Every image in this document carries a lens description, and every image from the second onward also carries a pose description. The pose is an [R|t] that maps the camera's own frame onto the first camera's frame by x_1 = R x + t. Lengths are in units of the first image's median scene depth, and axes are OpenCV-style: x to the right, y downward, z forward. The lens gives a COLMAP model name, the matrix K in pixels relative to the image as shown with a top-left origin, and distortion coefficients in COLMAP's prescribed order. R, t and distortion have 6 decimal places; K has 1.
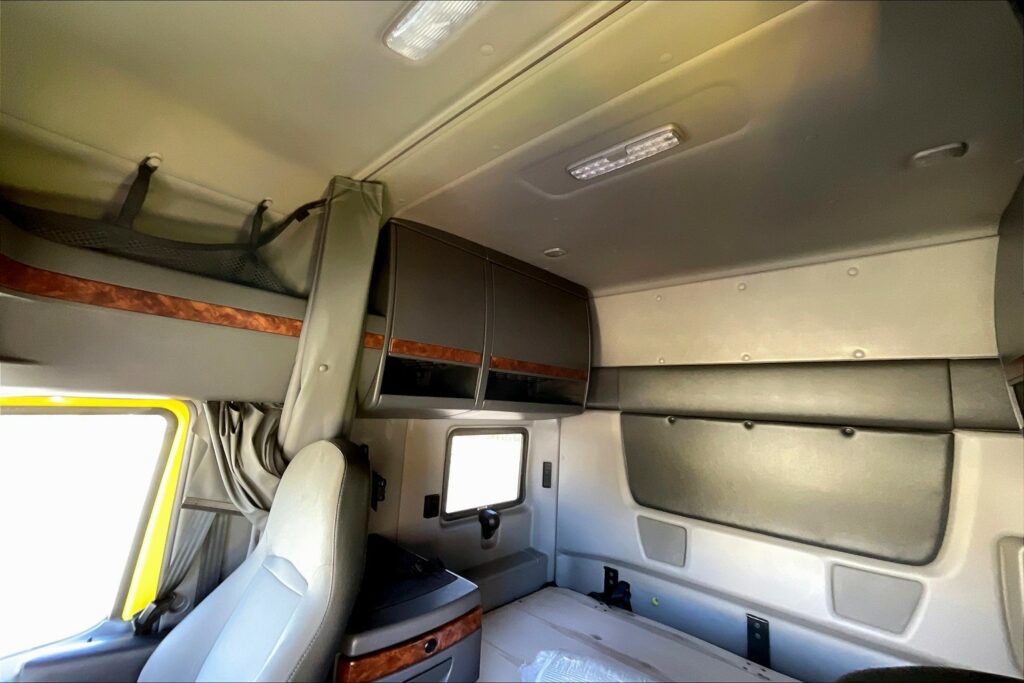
lens RADIAL K [[420.9, 0, 515.3], [0, 420.9, 341.5], [0, 0, 1]] dist [-0.001054, -0.000251]
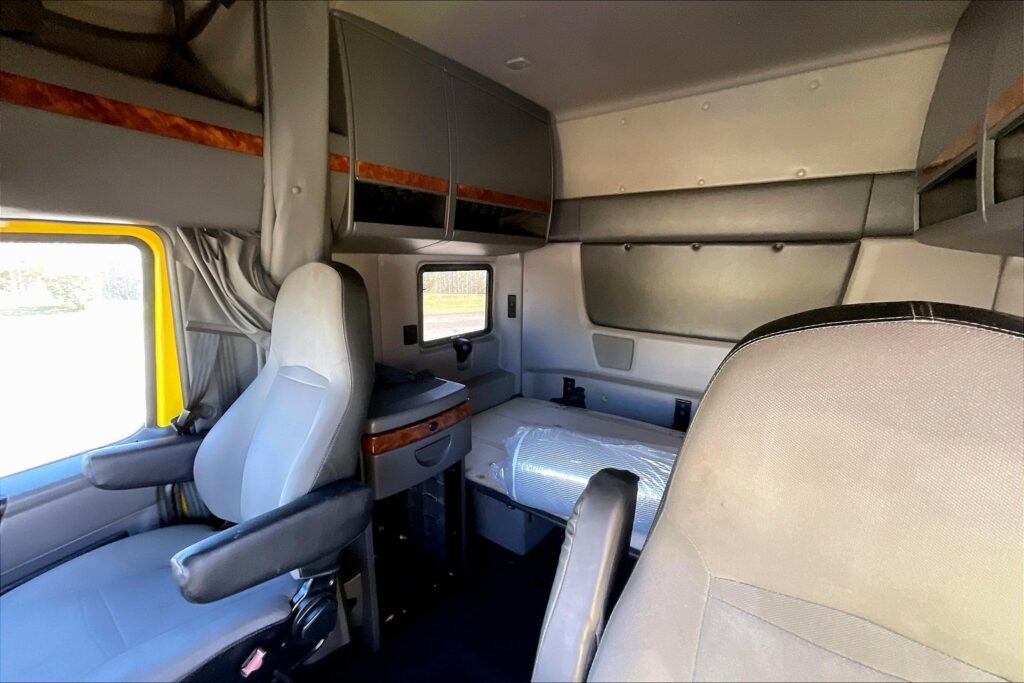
lens RADIAL K [[420.9, 0, 518.4], [0, 420.9, 344.9], [0, 0, 1]] dist [-0.001054, -0.000251]
pose [[0.992106, -0.063132, 0.108351, -0.071758], [0.021399, 0.936591, 0.349771, 0.069912], [-0.123562, -0.344692, 0.930548, -0.098852]]
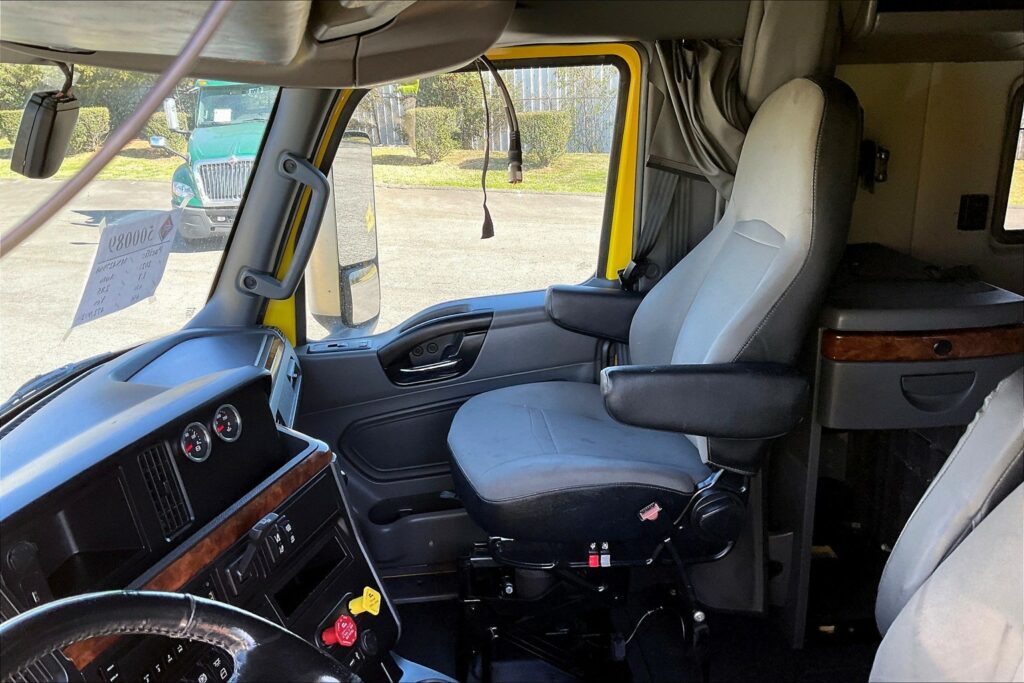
lens RADIAL K [[859.7, 0, 506.8], [0, 859.7, 353.0], [0, 0, 1]] dist [0.084135, -0.137879]
pose [[0.749513, 0.127134, -0.649667, 0.227002], [0.158941, 0.918119, 0.363036, 0.036462], [0.642626, -0.375359, 0.667935, -0.550410]]
